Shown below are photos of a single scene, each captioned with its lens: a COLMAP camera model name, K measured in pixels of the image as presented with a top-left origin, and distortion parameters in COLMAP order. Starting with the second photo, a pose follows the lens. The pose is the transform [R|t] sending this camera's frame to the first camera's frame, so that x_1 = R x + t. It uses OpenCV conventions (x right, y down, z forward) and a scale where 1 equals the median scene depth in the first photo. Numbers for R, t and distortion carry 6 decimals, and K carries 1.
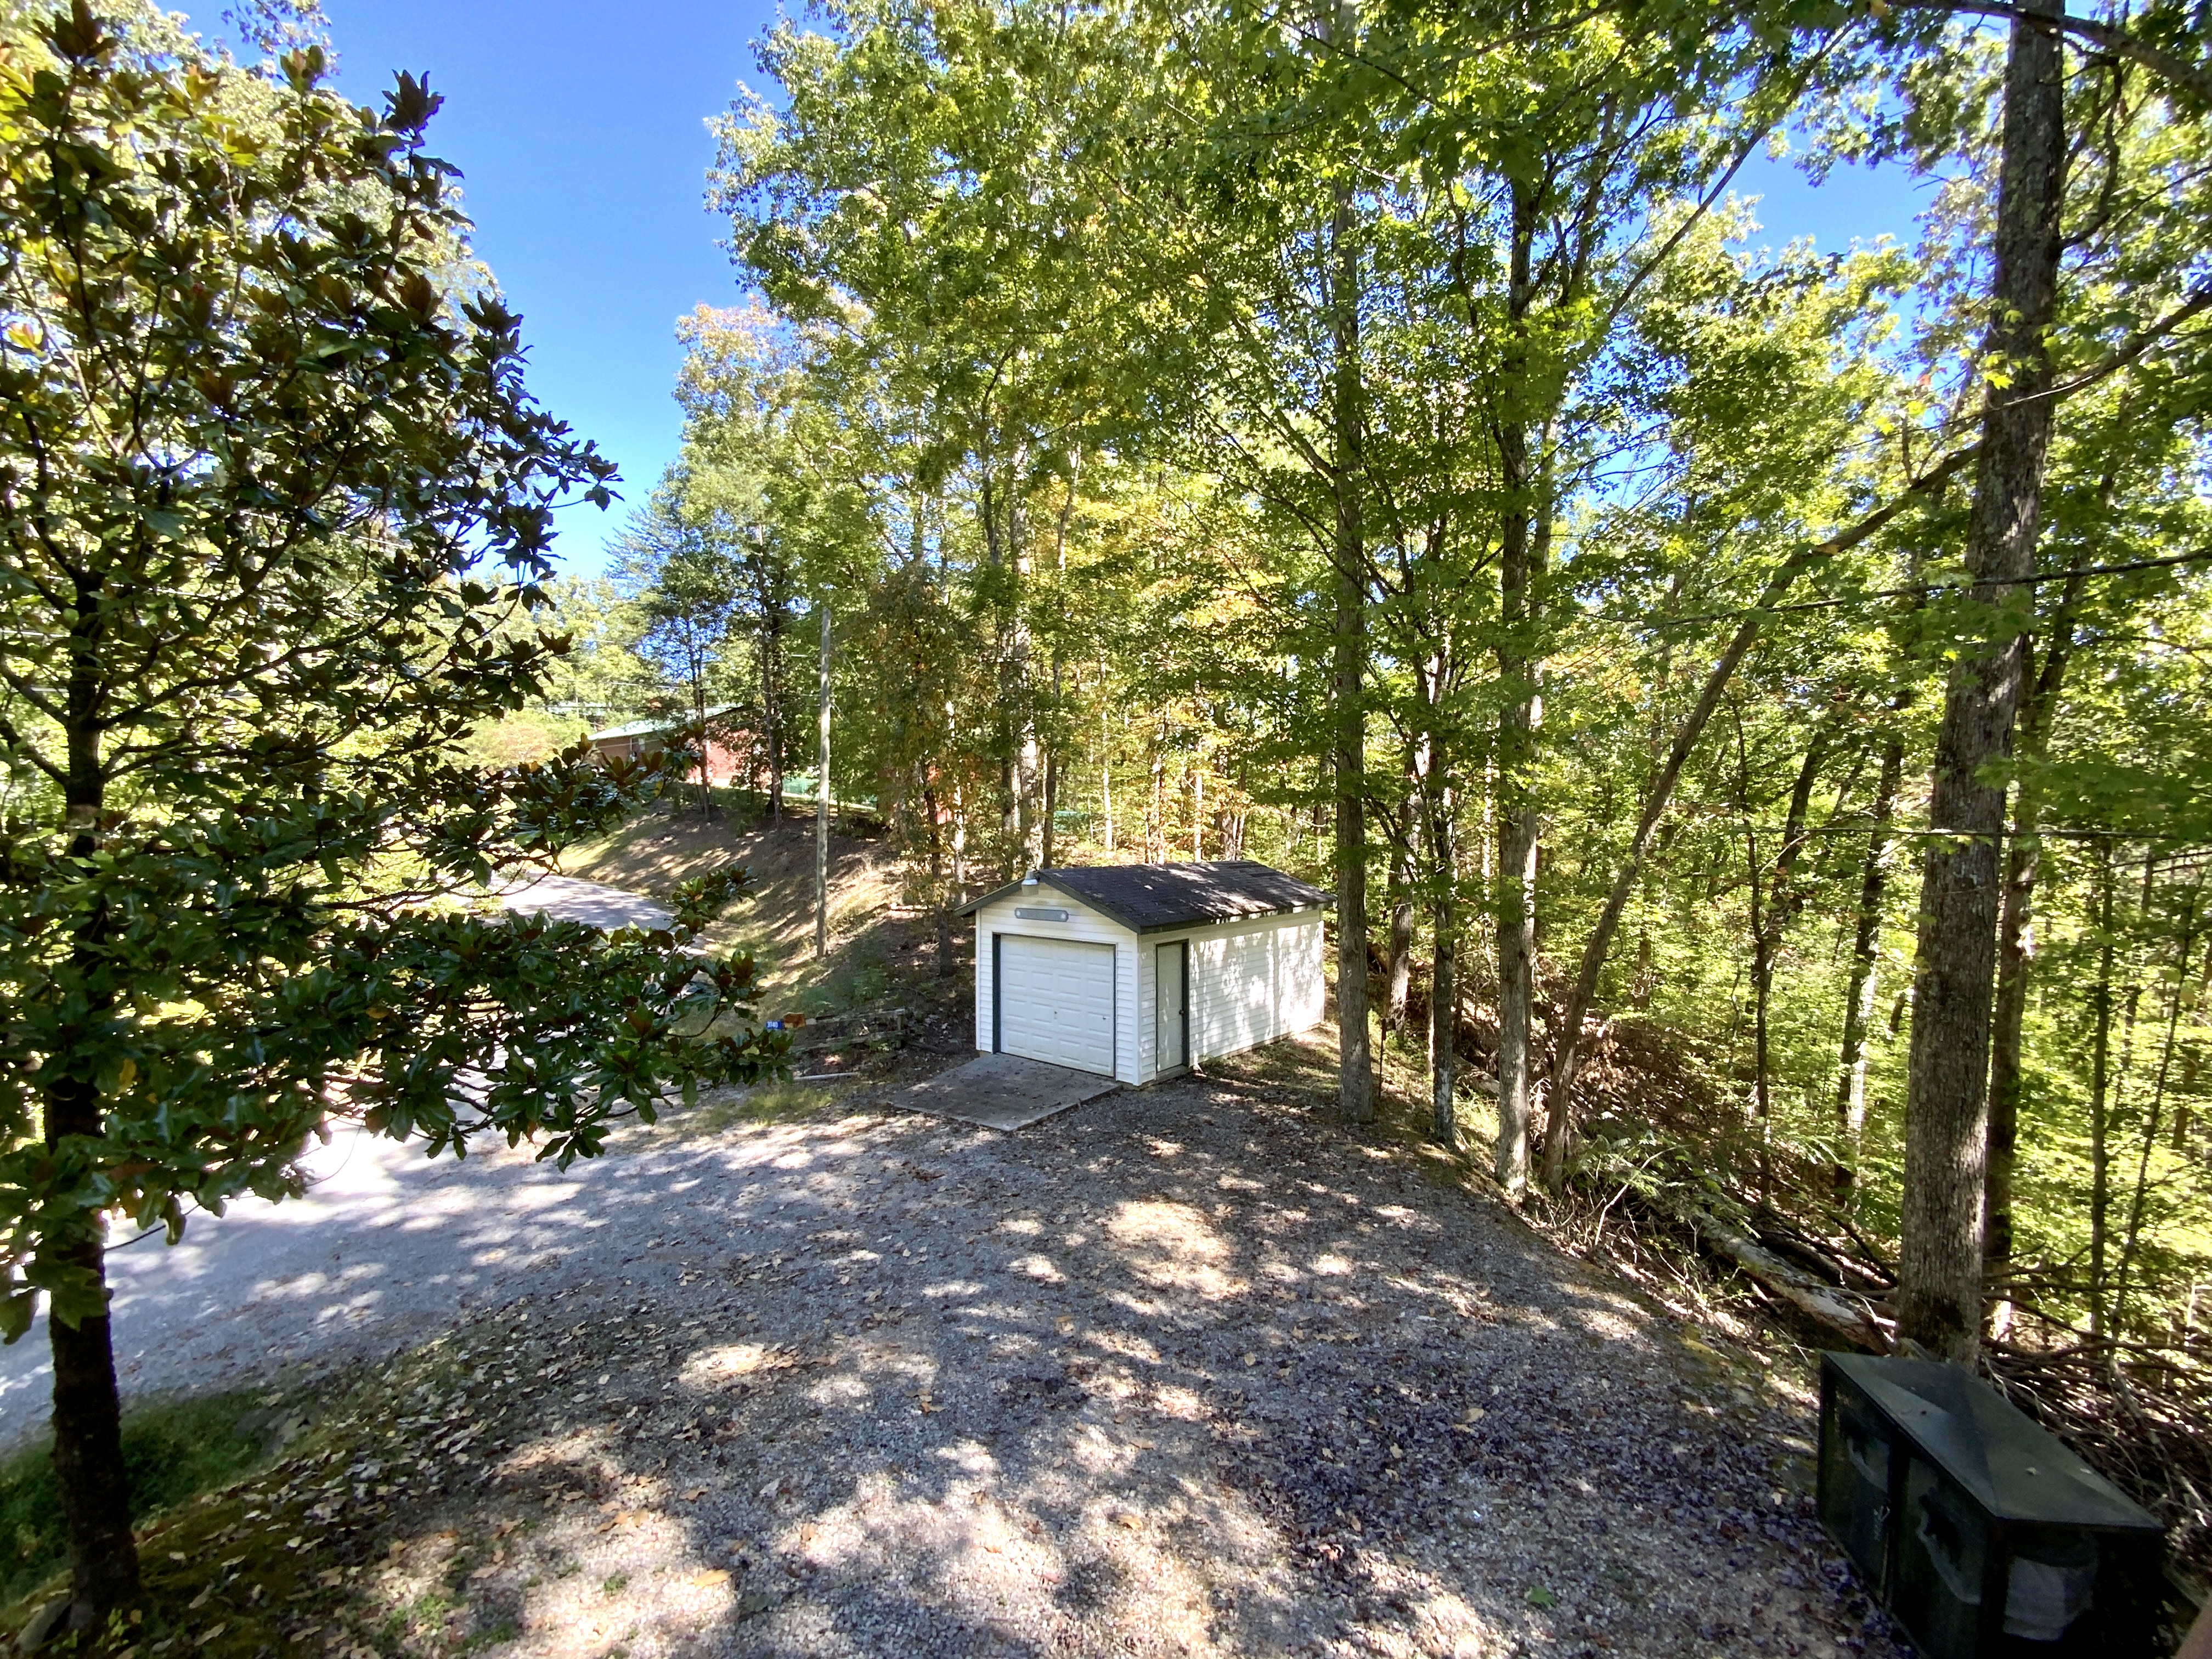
lens RADIAL K [[897.0, 0, 1102.7], [0, 897.0, 822.2], [0, 0, 1]] dist [0.016019, -0.012995]
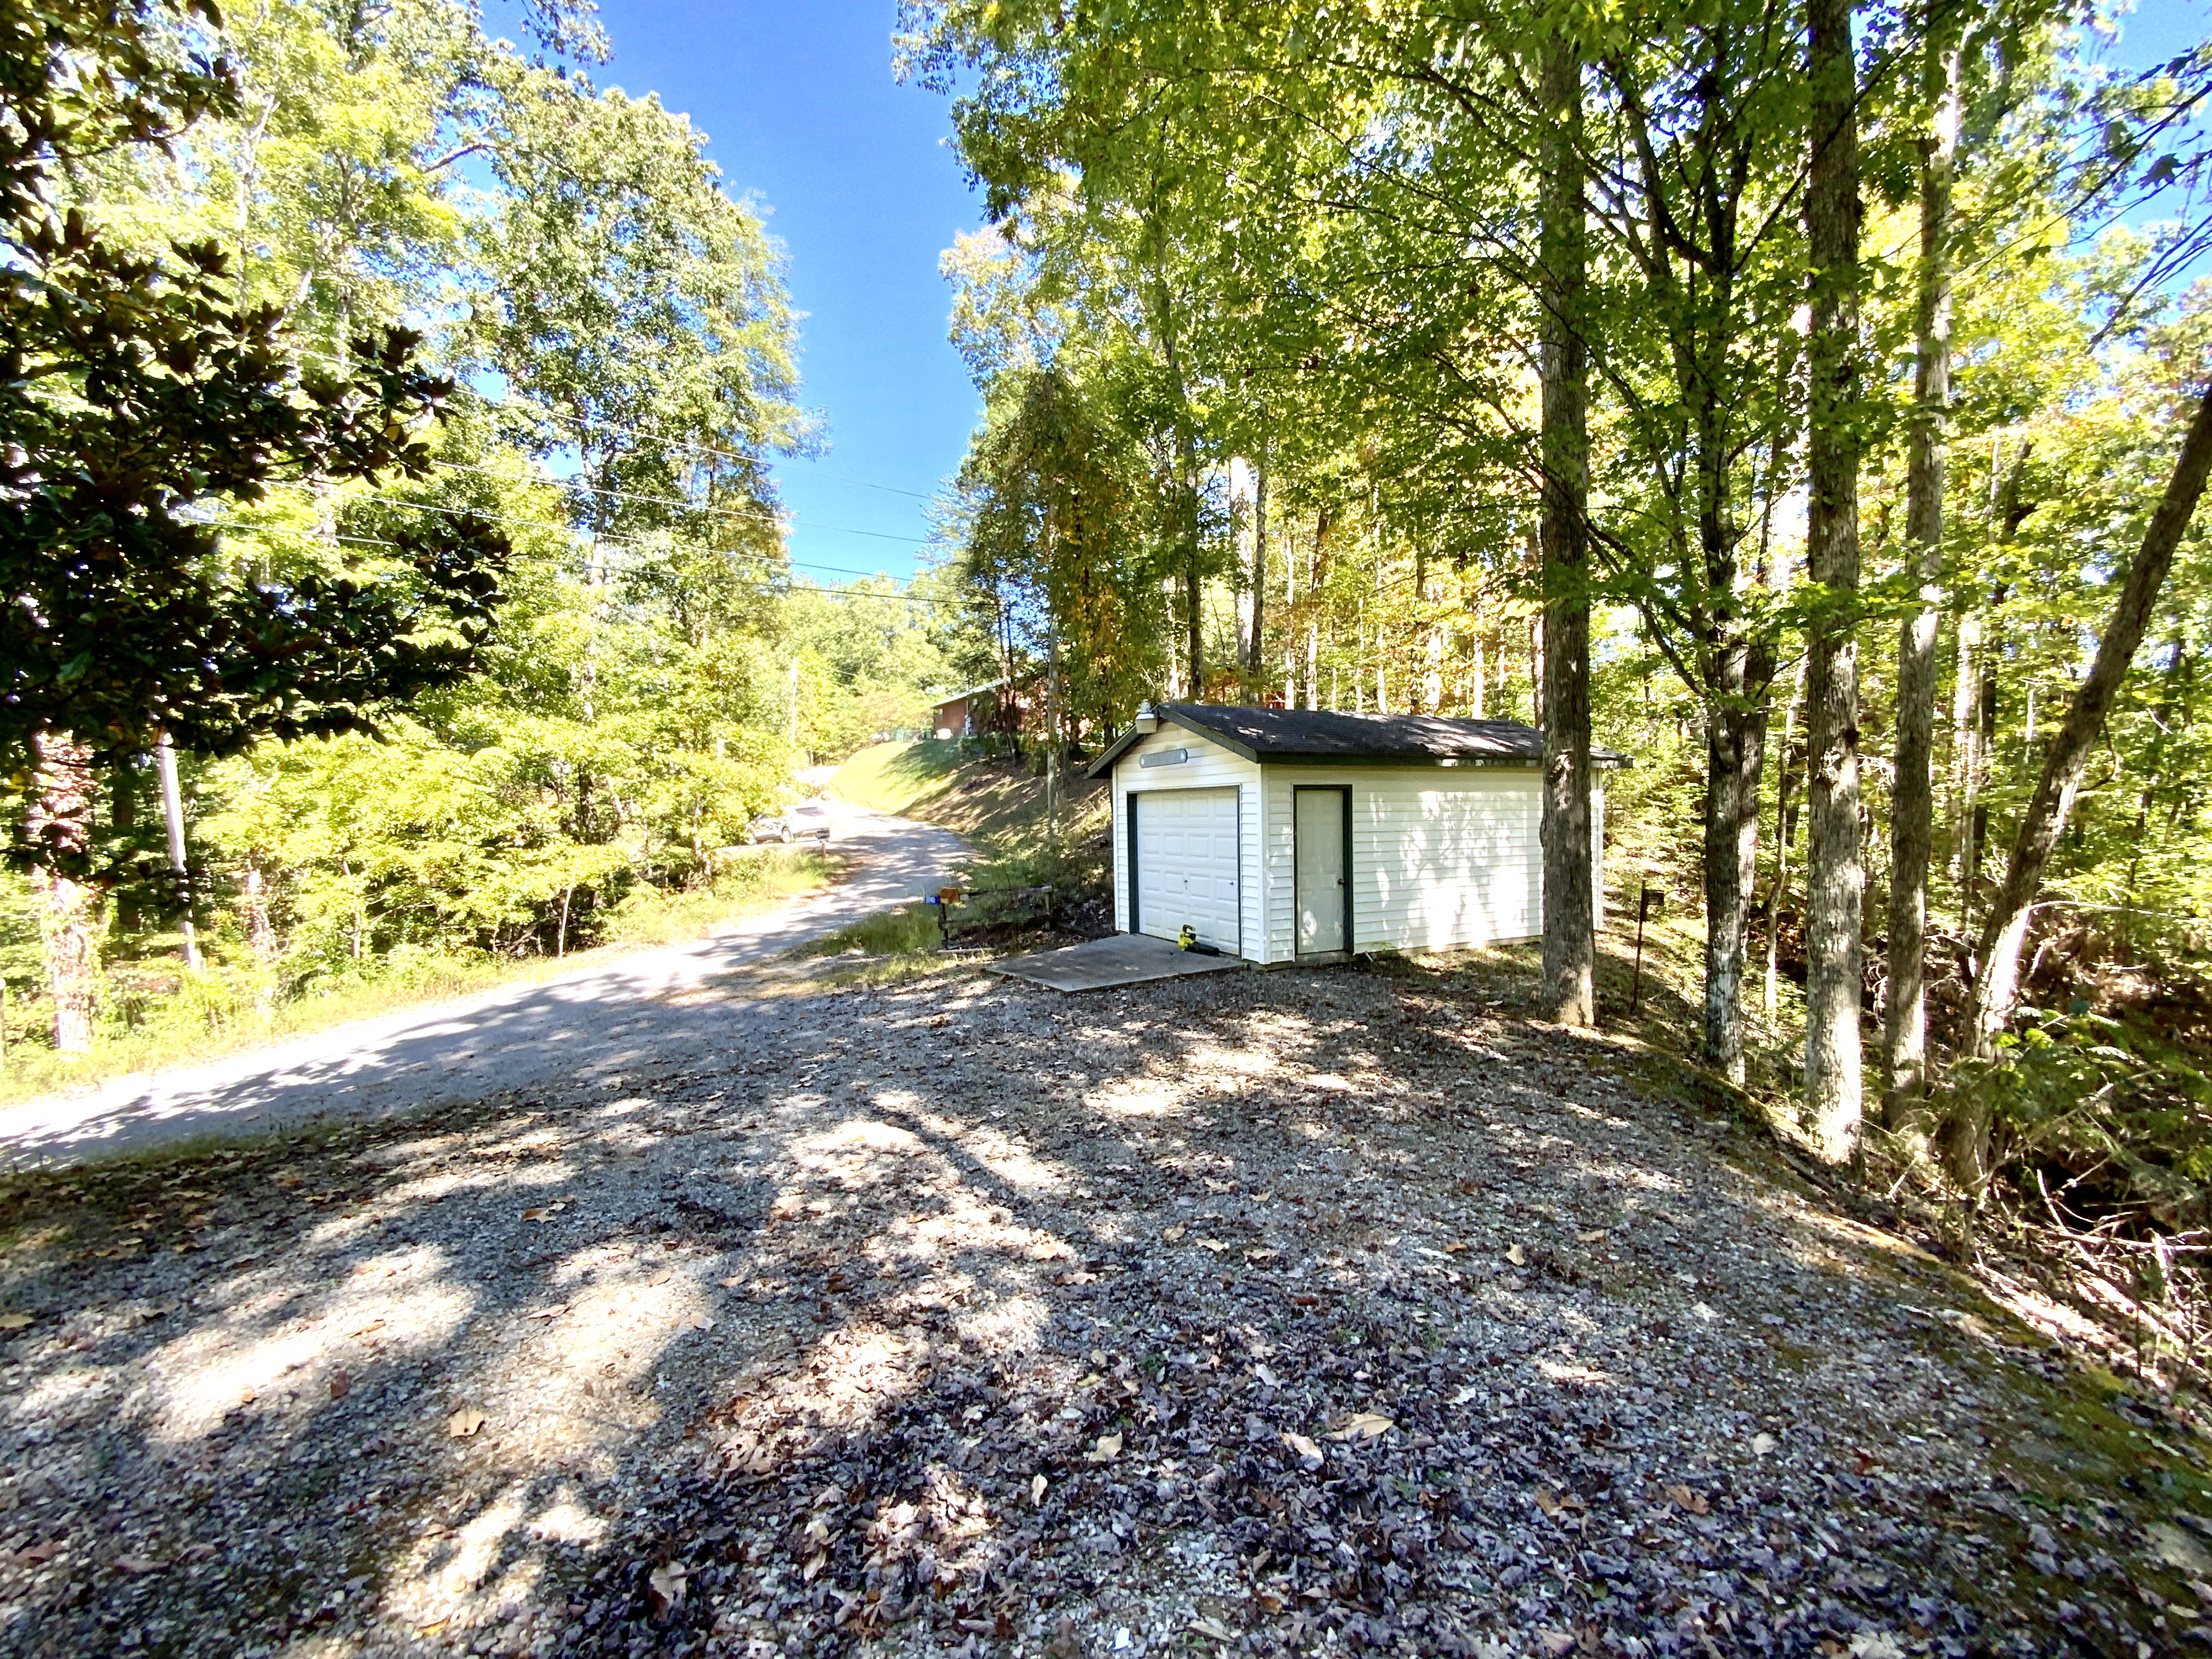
lens RADIAL K [[897.0, 0, 1104.0], [0, 897.0, 818.9], [0, 0, 1]] dist [0.016019, -0.012995]
pose [[0.928839, -0.000967, -0.370483, 0.157529], [0.010631, 0.999654, 0.024045, 0.118261], [0.370331, -0.026273, 0.928528, 0.187481]]
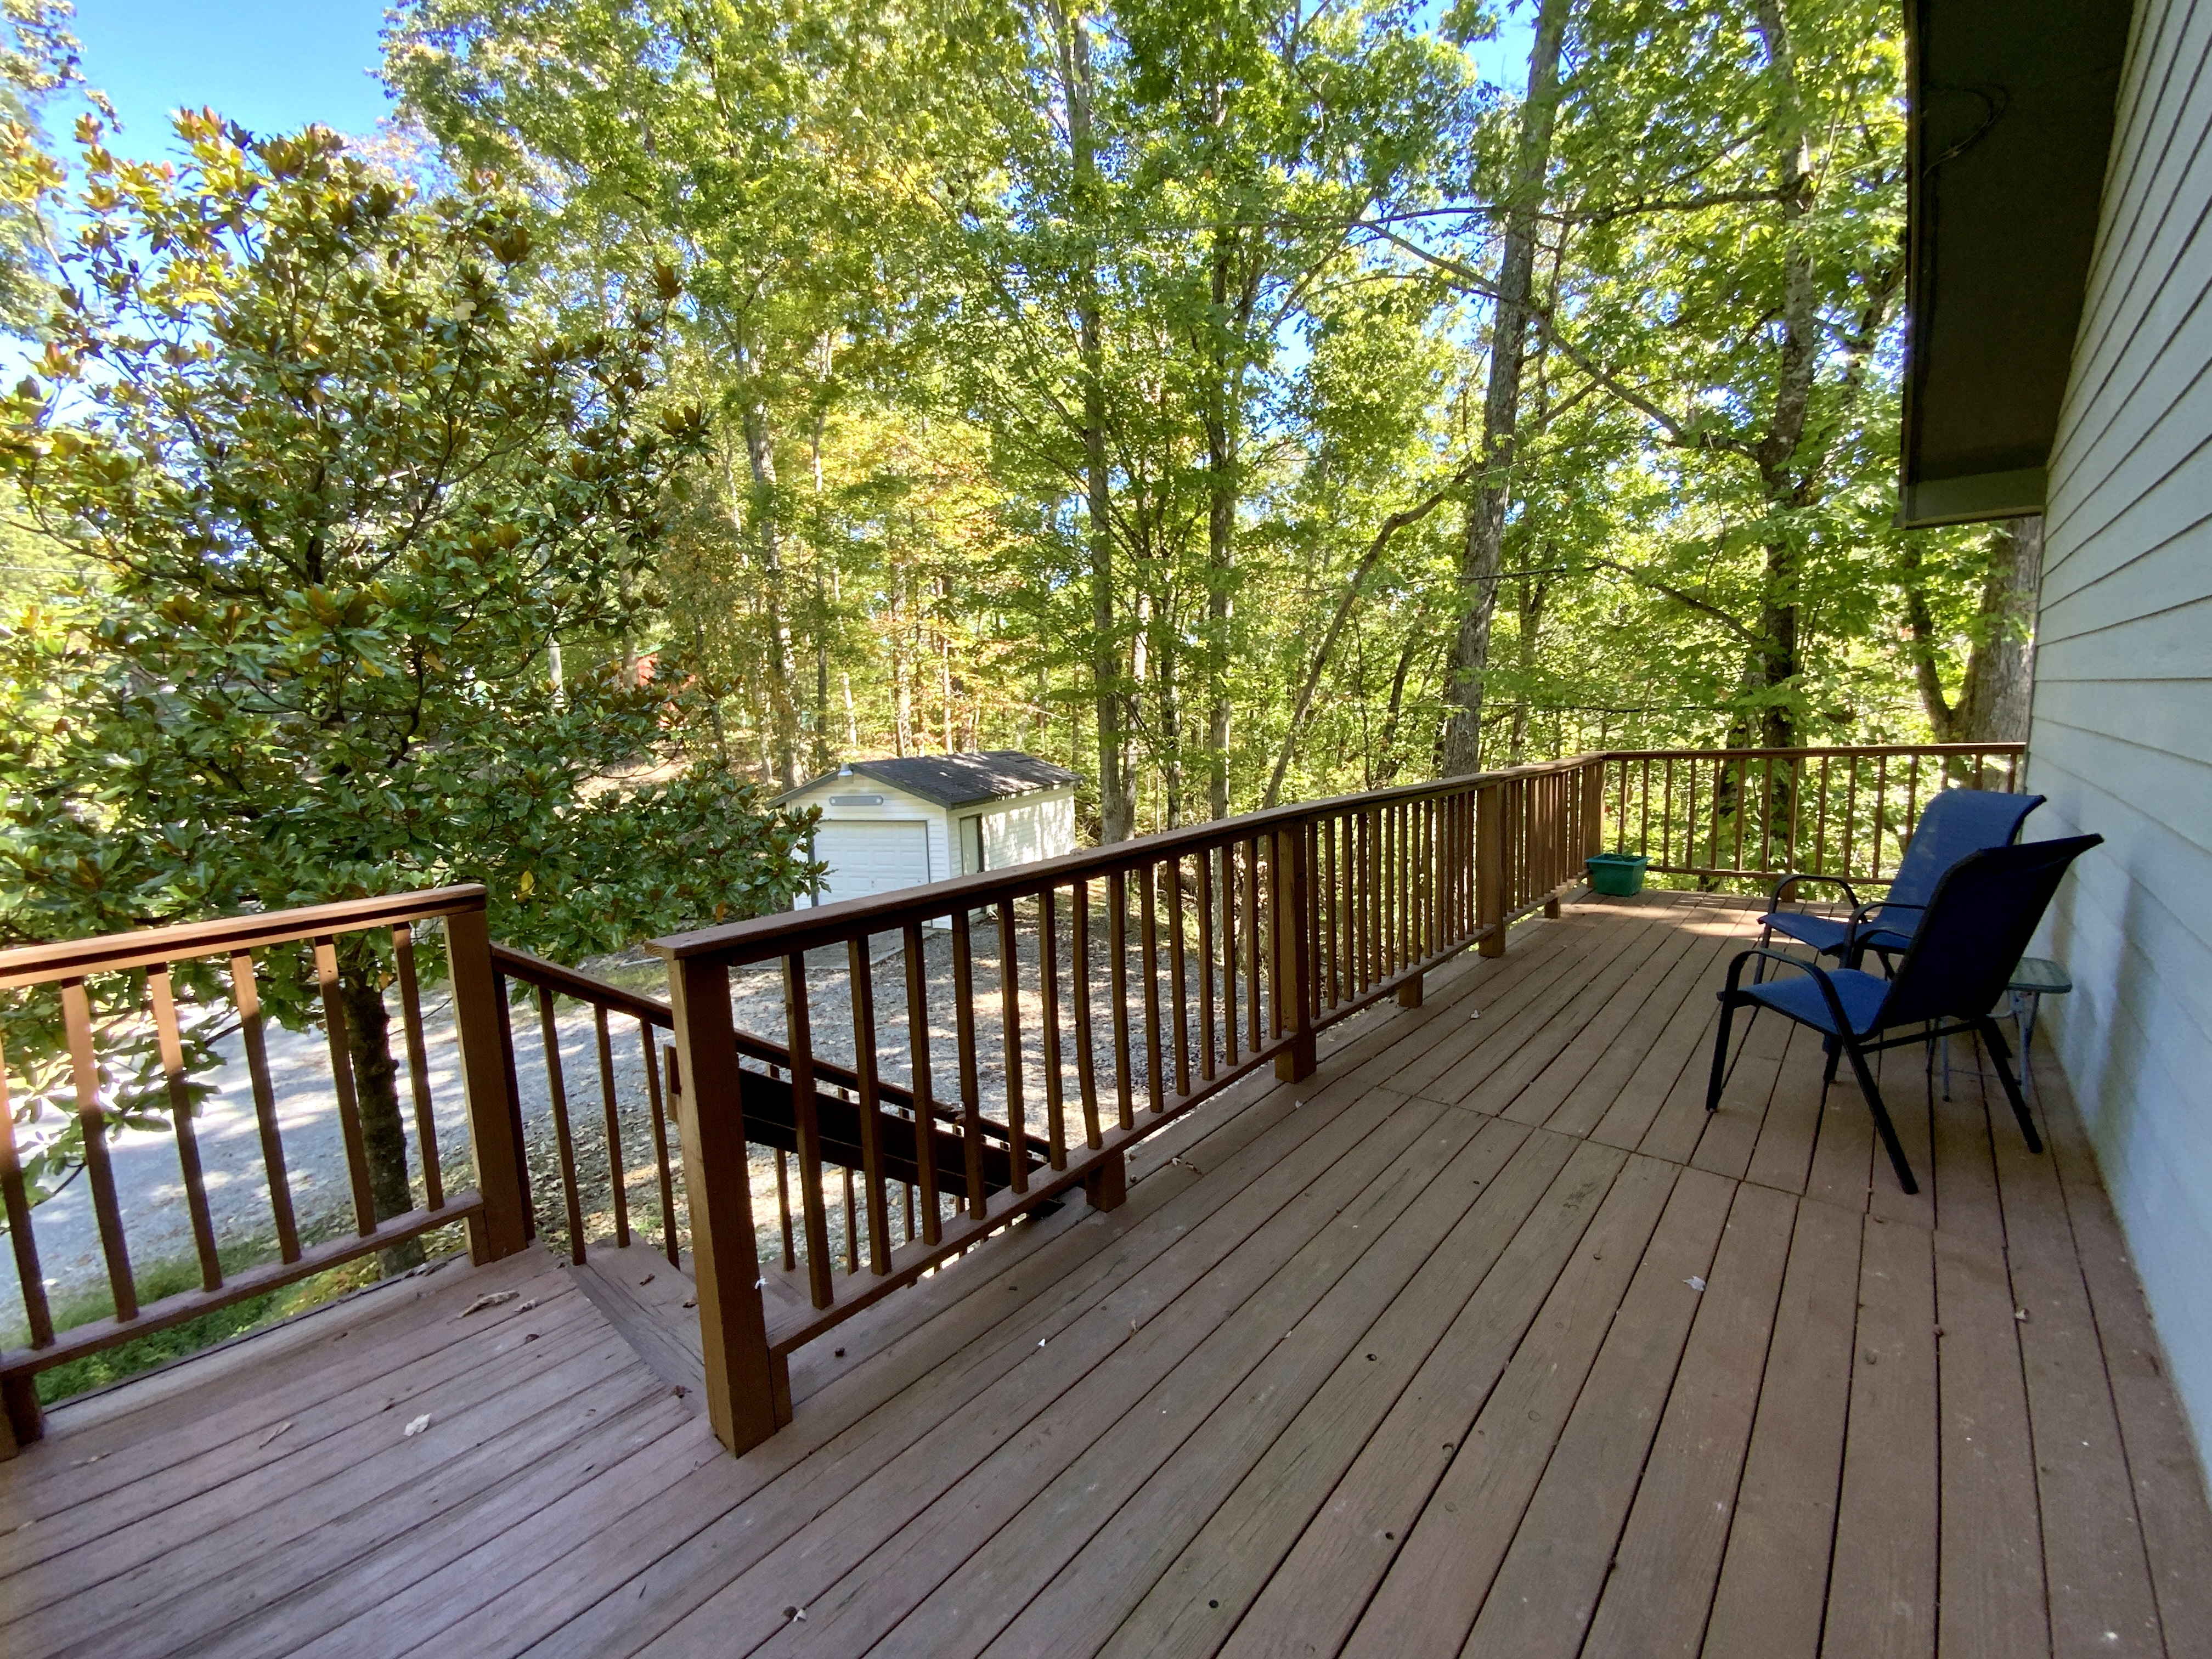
lens RADIAL K [[897.0, 0, 1102.6], [0, 897.0, 828.9], [0, 0, 1]] dist [0.016019, -0.012995]
pose [[0.942348, -0.072951, 0.326587, -0.132254], [0.033093, 0.991480, 0.125985, 0.000719], [-0.332995, -0.107914, 0.936733, -0.188513]]
